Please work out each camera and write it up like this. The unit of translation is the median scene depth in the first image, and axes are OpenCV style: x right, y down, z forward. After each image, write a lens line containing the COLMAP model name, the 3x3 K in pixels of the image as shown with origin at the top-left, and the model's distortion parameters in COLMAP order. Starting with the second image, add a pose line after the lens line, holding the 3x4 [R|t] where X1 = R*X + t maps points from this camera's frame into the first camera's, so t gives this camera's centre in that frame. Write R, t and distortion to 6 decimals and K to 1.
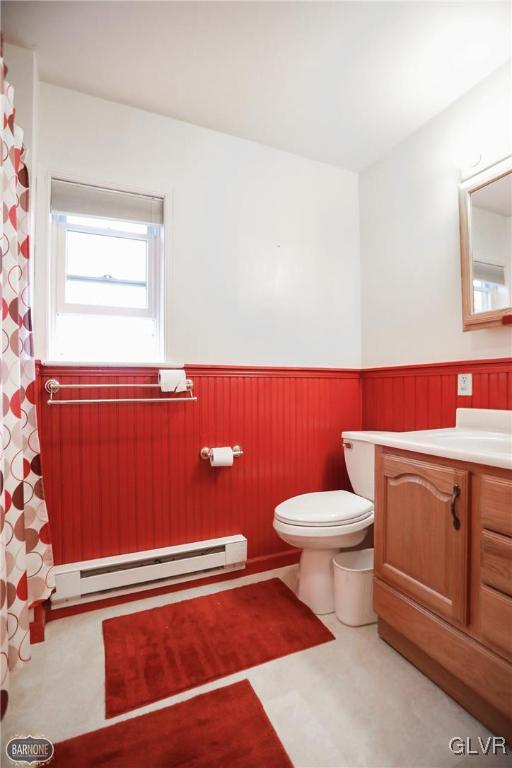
lens RADIAL K [[370.0, 0, 256.0], [0, 370.0, 384.0], [0, 0, 1]] dist [-0.087229, 0.042886]
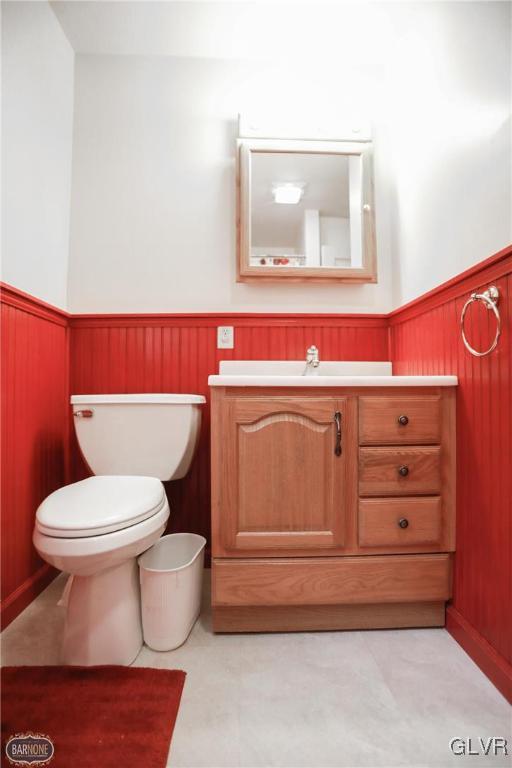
lens RADIAL K [[370.0, 0, 256.0], [0, 370.0, 384.0], [0, 0, 1]] dist [-0.087229, 0.042886]
pose [[0.392634, 0.023287, 0.919400, -0.360706], [-0.011423, 0.999726, -0.020443, 0.171162], [-0.919624, -0.002476, 0.392793, 0.605937]]
